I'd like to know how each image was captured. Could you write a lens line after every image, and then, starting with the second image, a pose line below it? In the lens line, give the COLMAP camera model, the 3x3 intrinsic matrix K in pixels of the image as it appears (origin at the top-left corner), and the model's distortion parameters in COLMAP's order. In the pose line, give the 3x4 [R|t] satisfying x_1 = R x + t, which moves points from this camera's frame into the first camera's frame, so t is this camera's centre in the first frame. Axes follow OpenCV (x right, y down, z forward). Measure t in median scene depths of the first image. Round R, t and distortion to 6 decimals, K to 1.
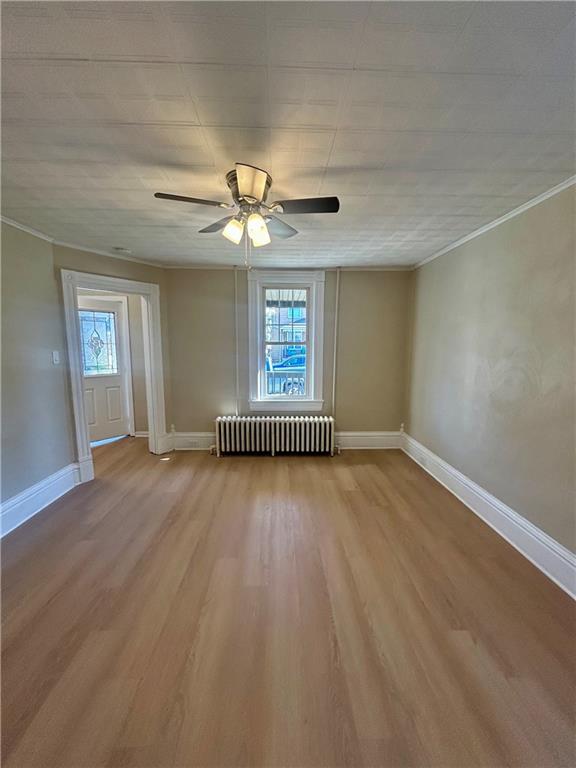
lens RADIAL K [[309.6, 0, 288.0], [0, 309.6, 384.0], [0, 0, 1]] dist [-0.000224, 0.000191]
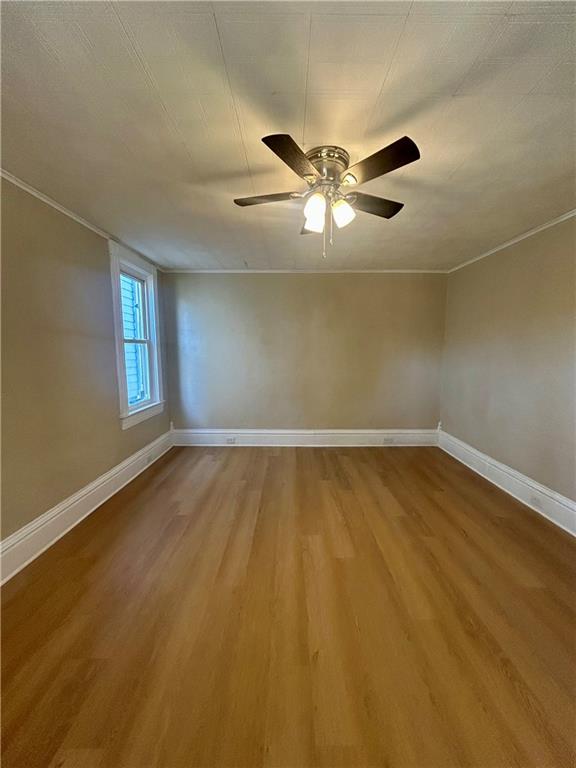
lens RADIAL K [[309.6, 0, 288.0], [0, 309.6, 384.0], [0, 0, 1]] dist [-0.000224, 0.000191]
pose [[-0.999365, -0.004201, 0.035392, -0.048706], [0.004174, 0.972396, 0.233299, -0.196822], [-0.035395, 0.233299, -0.971761, 1.855678]]
